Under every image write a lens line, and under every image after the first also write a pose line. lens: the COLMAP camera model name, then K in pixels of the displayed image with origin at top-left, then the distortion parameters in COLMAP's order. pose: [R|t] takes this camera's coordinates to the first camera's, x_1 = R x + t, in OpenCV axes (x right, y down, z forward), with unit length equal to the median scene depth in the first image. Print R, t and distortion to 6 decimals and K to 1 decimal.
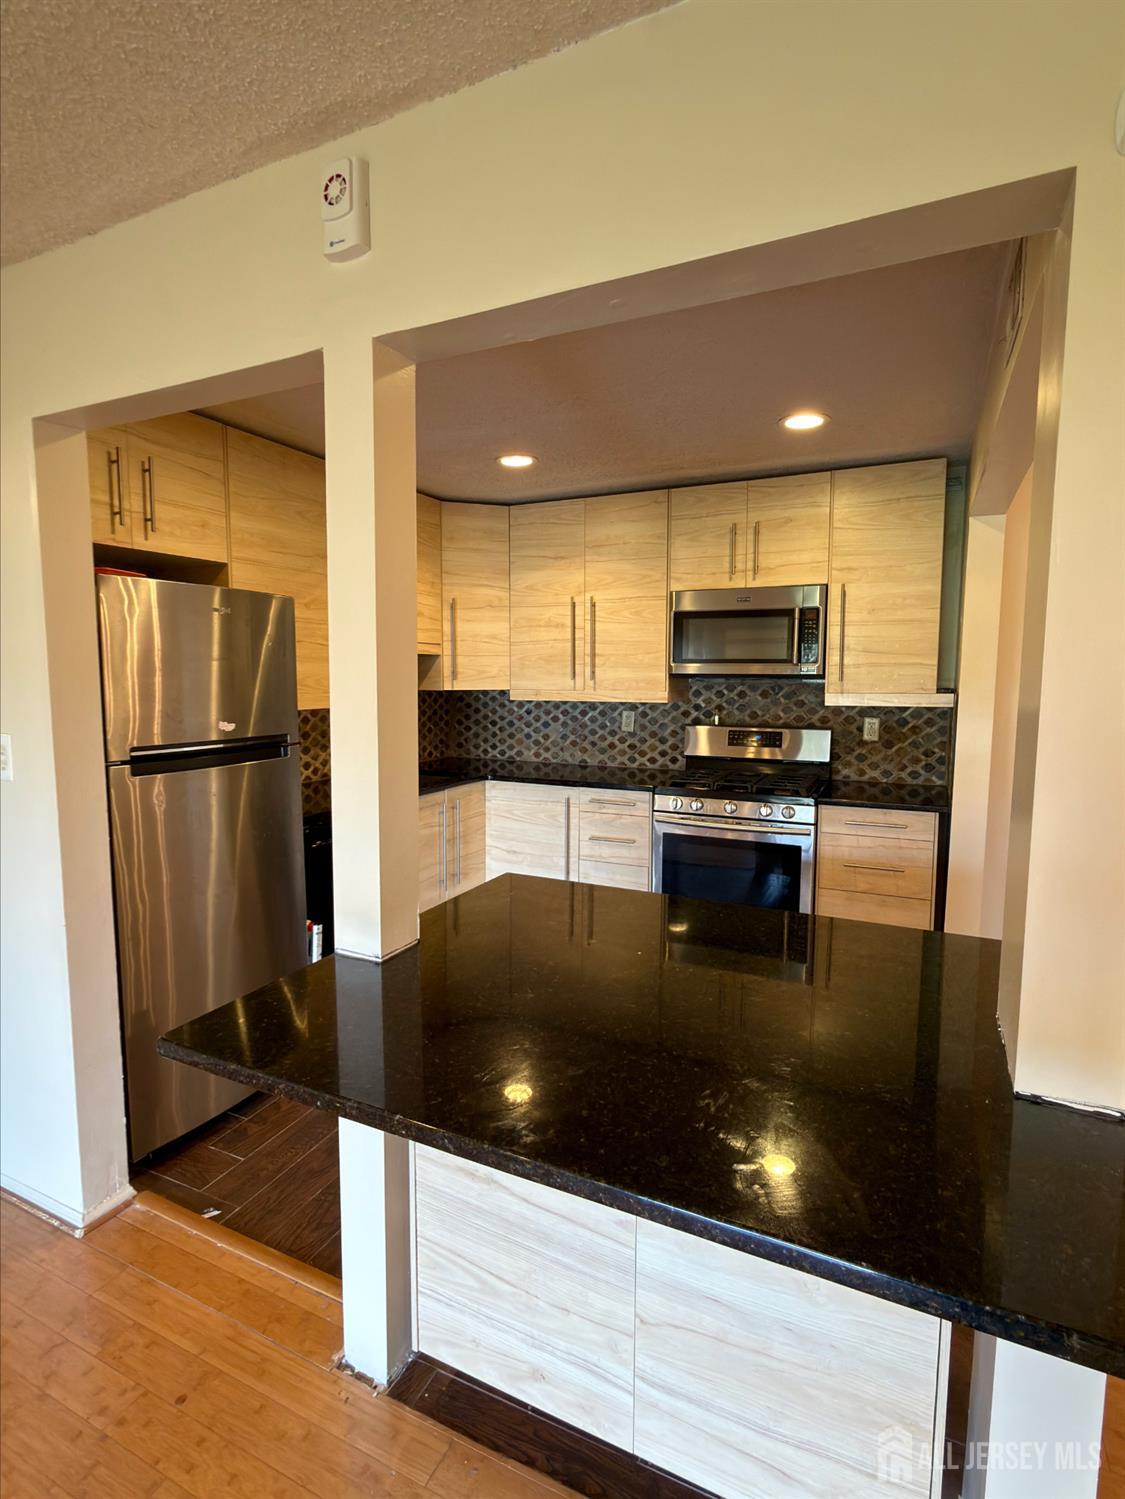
lens RADIAL K [[758.8, 0, 560.1], [0, 758.8, 746.1], [0, 0, 1]] dist [0.002801, -0.000114]
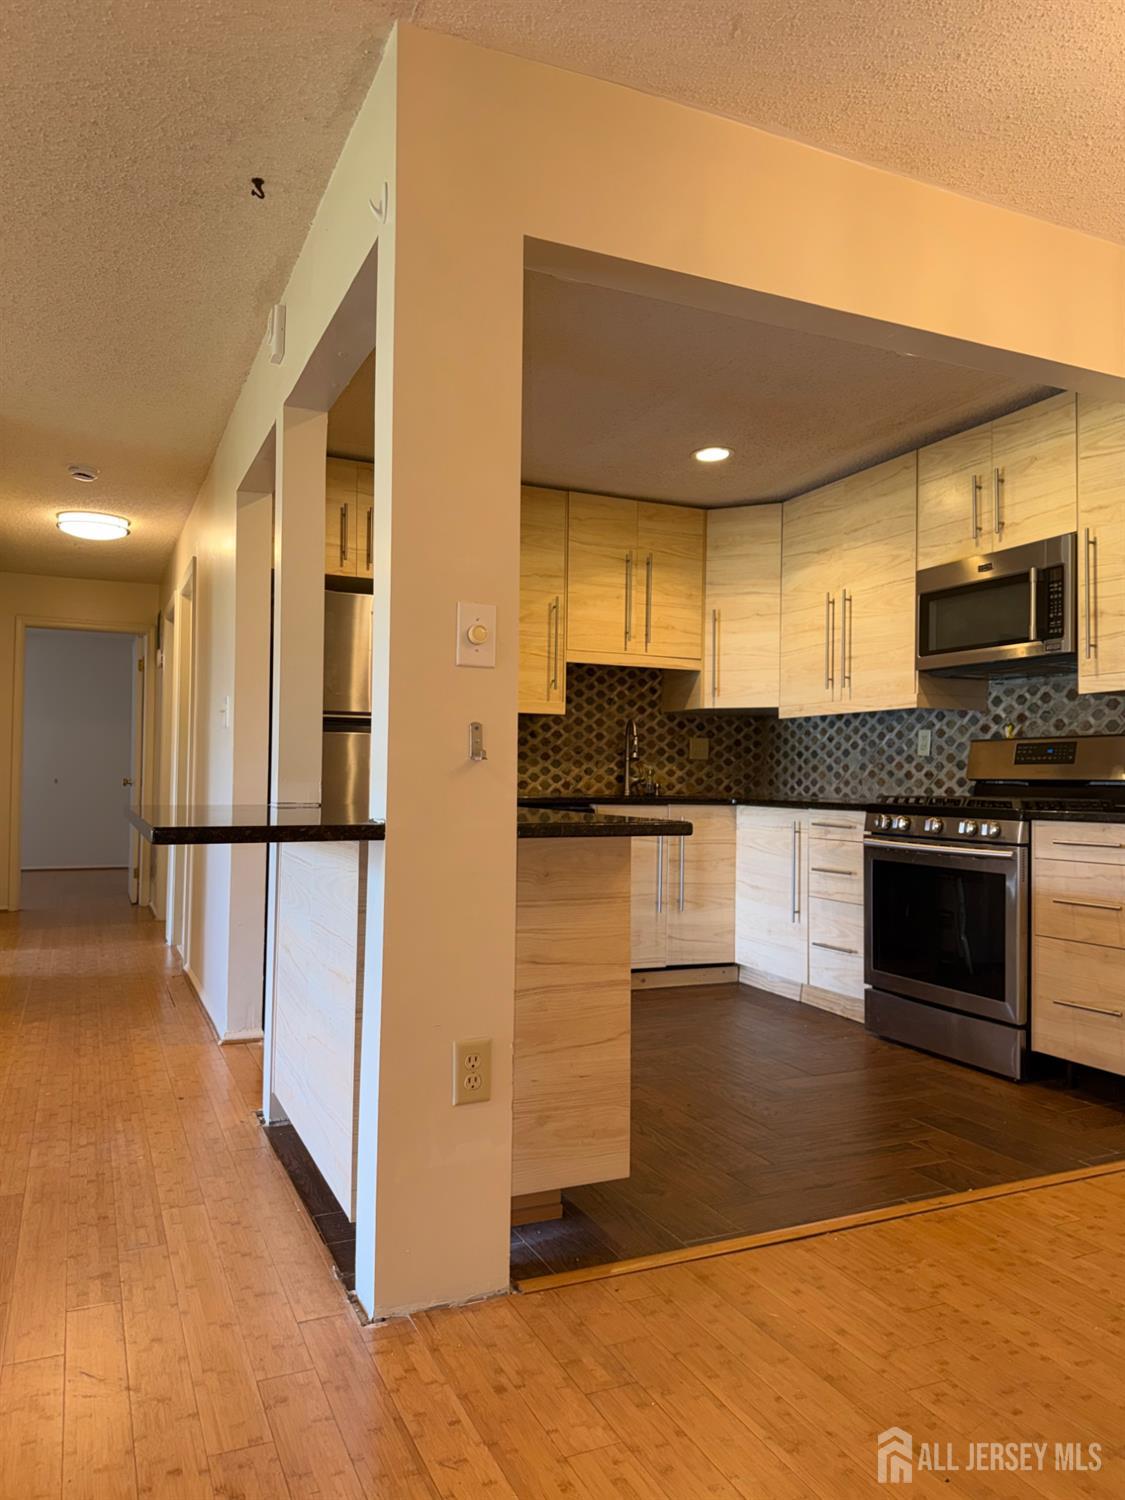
lens RADIAL K [[1044.6, 0, 557.6], [0, 1044.6, 750.1], [0, 0, 1]] dist [0.149766, -0.274686]
pose [[0.765362, -0.010431, -0.643516, 0.573280], [-0.073439, 0.991923, -0.103423, 0.131784], [0.639397, 0.126415, 0.758413, -0.086016]]
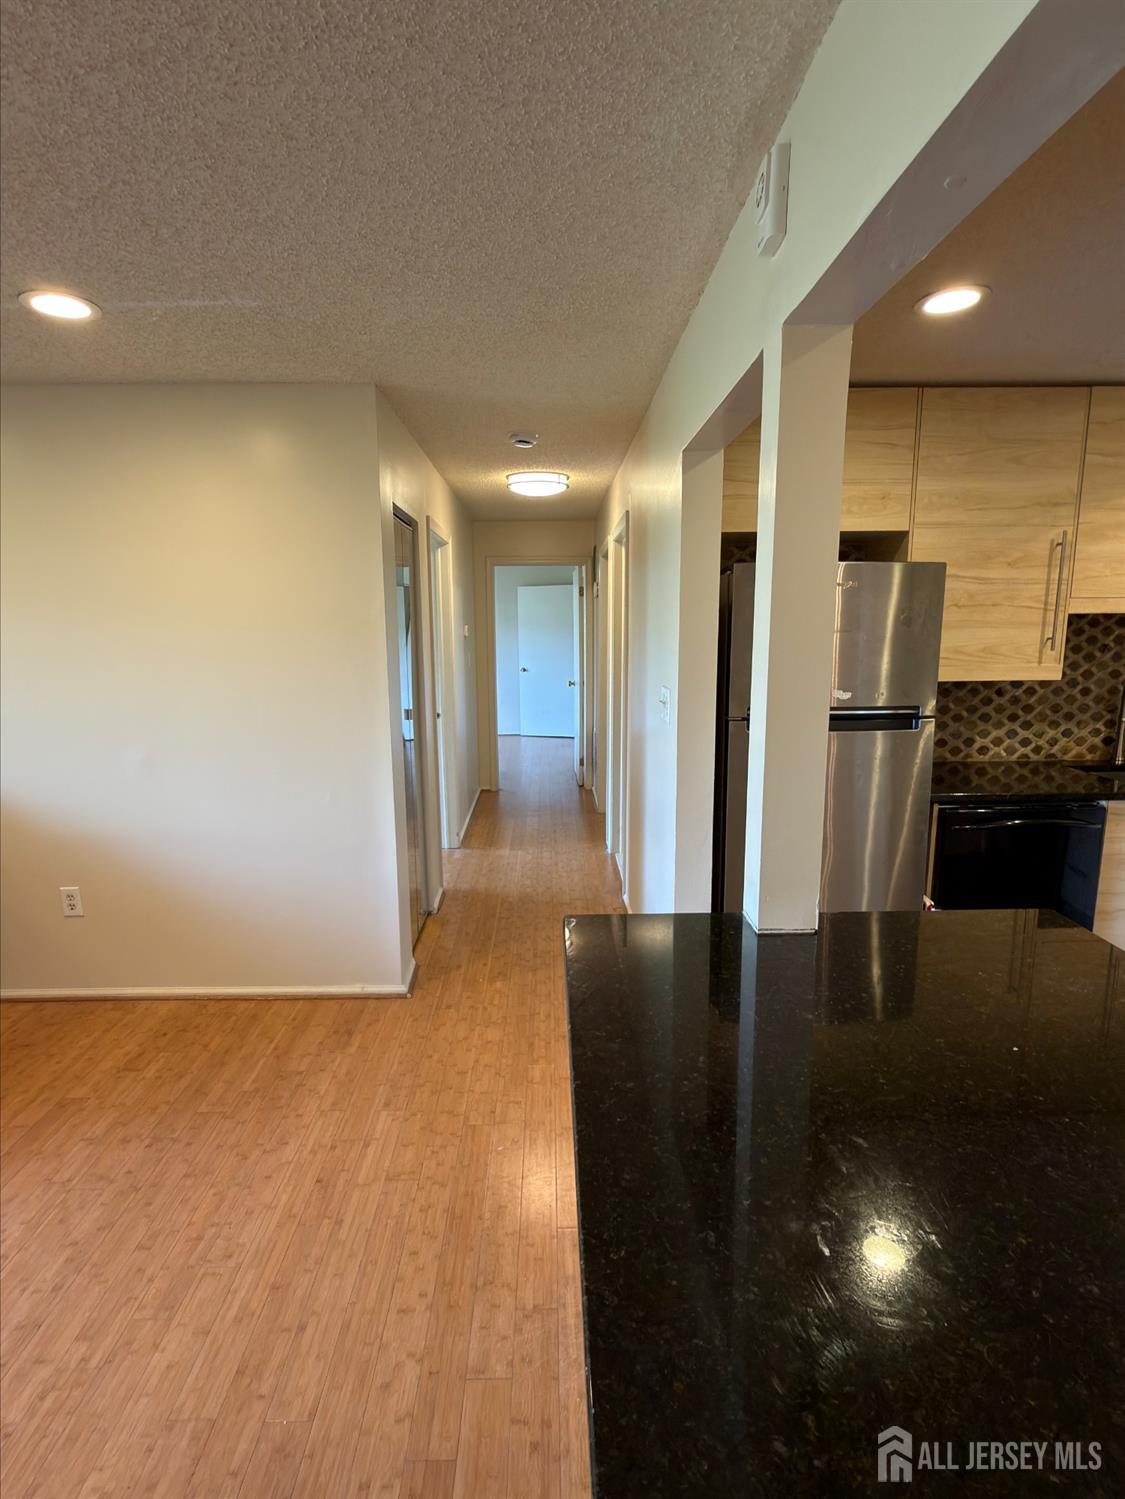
lens RADIAL K [[756.9, 0, 559.3], [0, 756.9, 748.5], [0, 0, 1]] dist [0.001245, -0.000570]
pose [[0.449431, 0.142551, -0.881868, 0.201809], [-0.079150, 0.989658, 0.119638, -0.029226], [0.889802, 0.016031, 0.456066, 0.102960]]
